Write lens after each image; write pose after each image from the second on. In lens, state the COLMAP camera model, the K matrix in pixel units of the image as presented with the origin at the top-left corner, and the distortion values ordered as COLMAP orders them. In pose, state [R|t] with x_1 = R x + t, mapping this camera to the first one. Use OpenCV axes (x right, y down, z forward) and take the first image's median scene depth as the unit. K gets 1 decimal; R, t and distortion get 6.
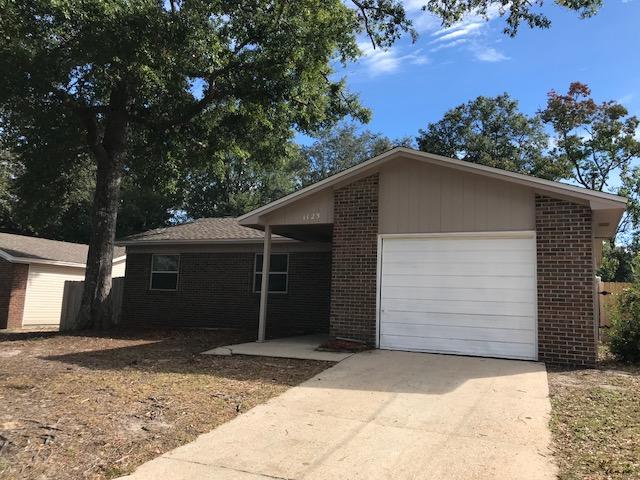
lens RADIAL K [[523.4, 0, 318.8], [0, 523.4, 240.1], [0, 0, 1]] dist [0.014643, 0.015543]
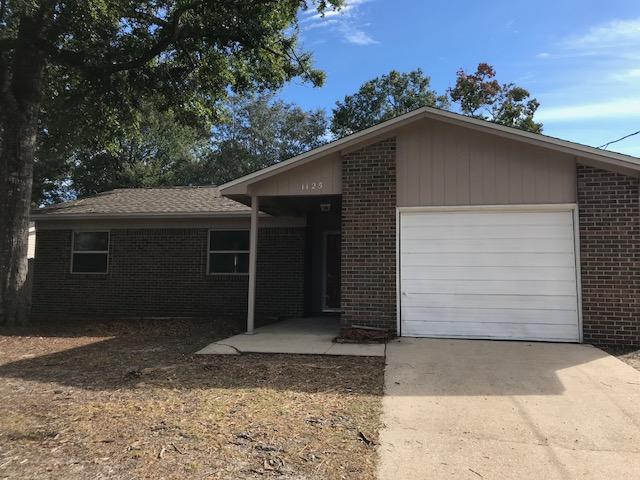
lens RADIAL K [[523.4, 0, 318.8], [0, 523.4, 240.1], [0, 0, 1]] dist [0.014643, 0.015543]
pose [[0.973673, -0.008230, 0.227800, -0.147800], [-0.002417, 0.998919, 0.046420, 0.002683], [-0.227936, -0.045748, 0.972601, 0.119180]]
